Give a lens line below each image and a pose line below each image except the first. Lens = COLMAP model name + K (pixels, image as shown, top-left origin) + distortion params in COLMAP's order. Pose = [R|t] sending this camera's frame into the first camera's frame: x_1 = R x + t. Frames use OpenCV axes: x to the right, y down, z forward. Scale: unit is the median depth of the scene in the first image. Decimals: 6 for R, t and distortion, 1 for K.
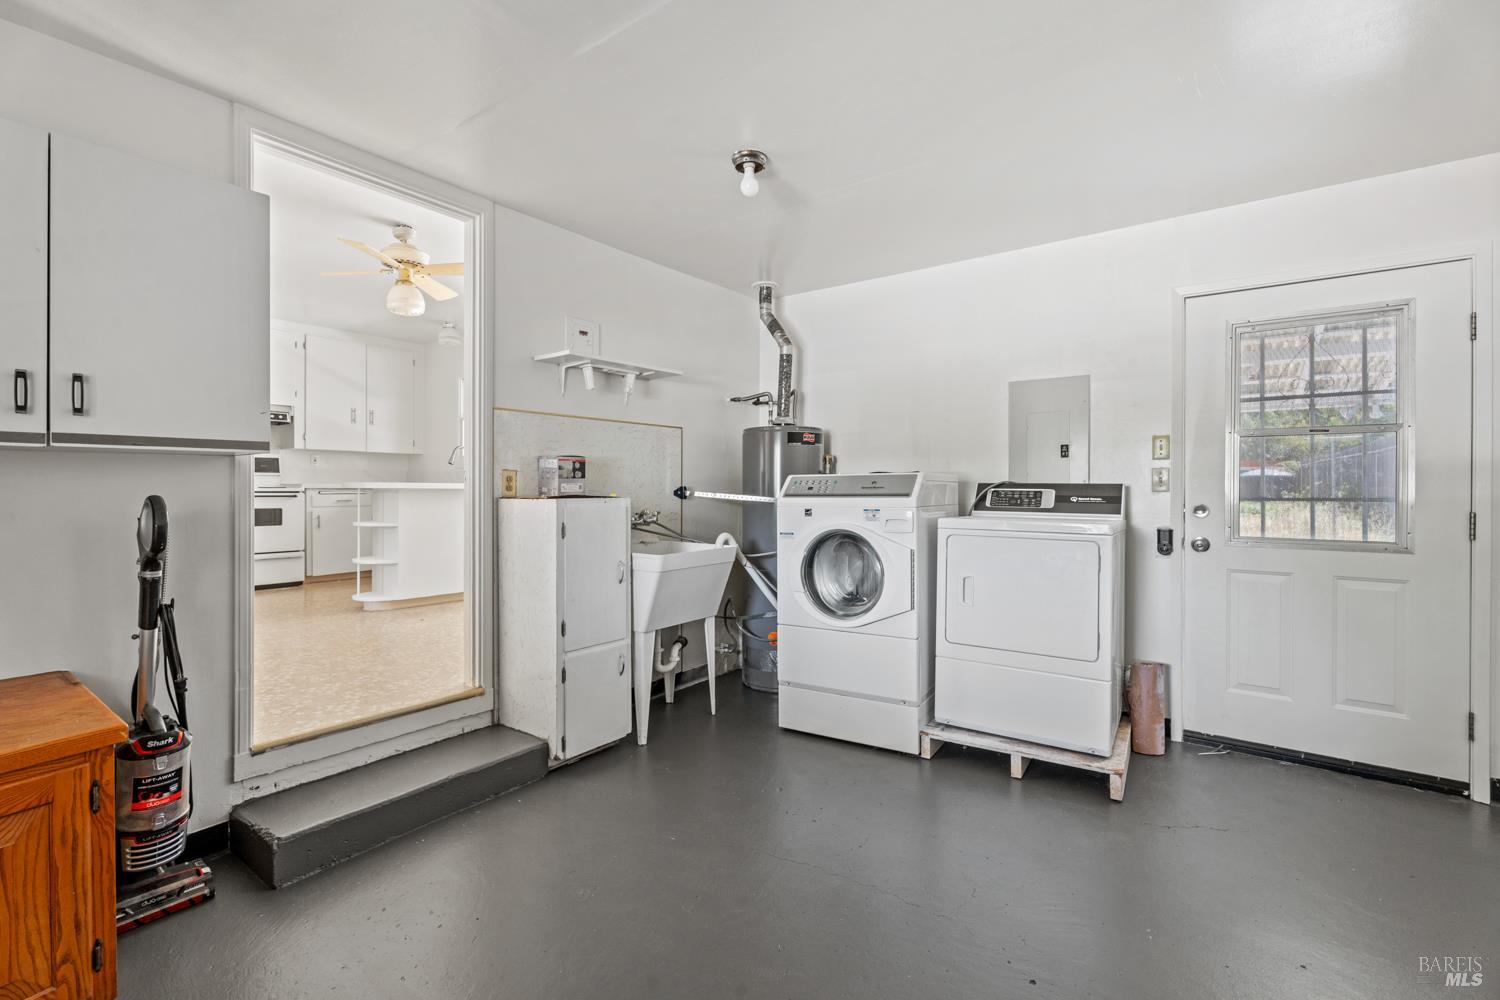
lens RADIAL K [[673.1, 0, 761.6], [0, 673.1, 492.4], [0, 0, 1]] dist [-0.016085, 0.000546]
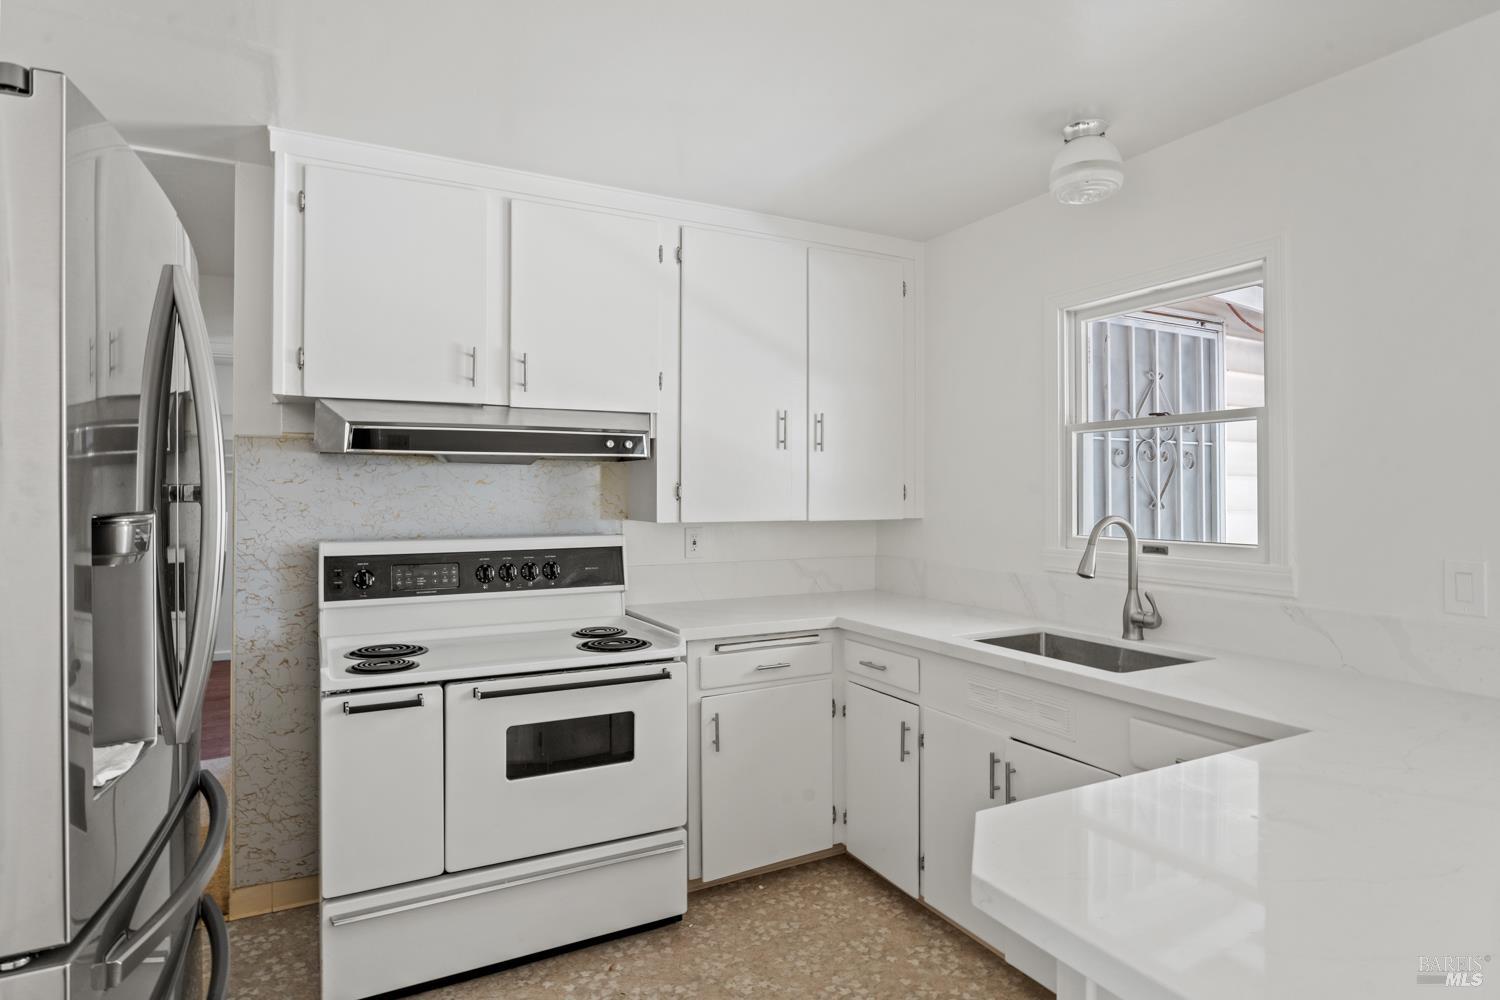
lens RADIAL K [[808.3, 0, 753.9], [0, 808.3, 496.0], [0, 0, 1]] dist [-0.017757, 0.000790]
pose [[0.898075, -0.000445, -0.439841, -0.446503], [-0.000920, 0.999995, -0.002890, -0.080524], [0.439841, 0.003000, 0.898071, 0.609152]]
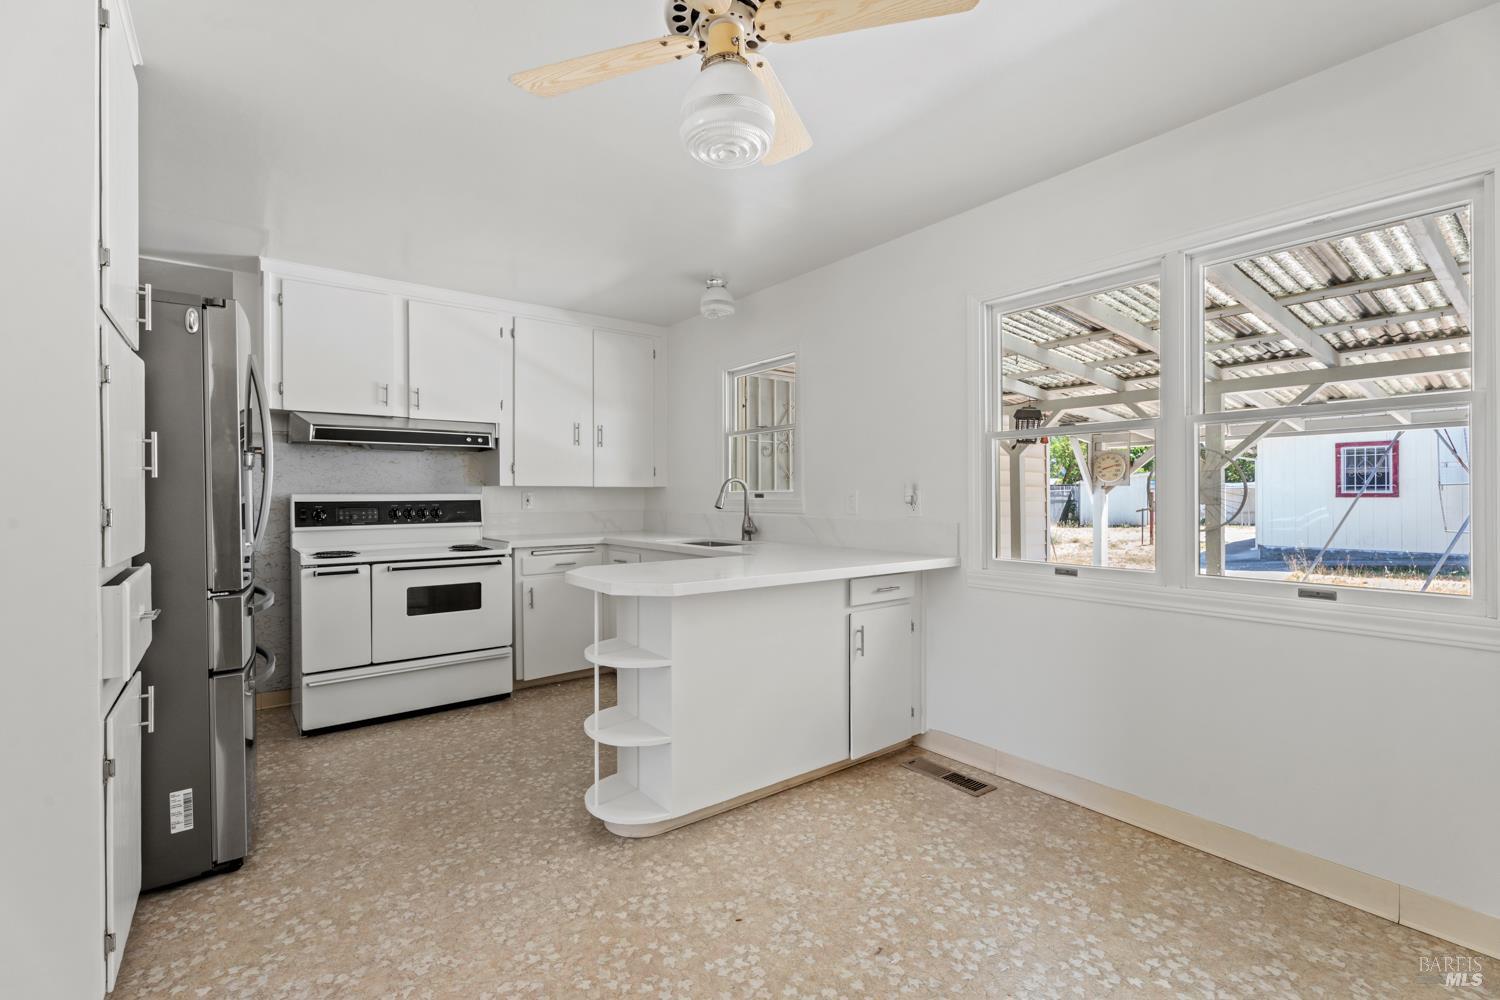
lens RADIAL K [[636.5, 0, 739.4], [0, 636.5, 499.6], [0, 0, 1]] dist [-0.000497, 0.000511]
pose [[0.959904, -0.002430, -0.280319, -0.286280], [0.003694, 0.999985, 0.003982, -0.053765], [0.280305, -0.004858, 0.959899, 0.449871]]
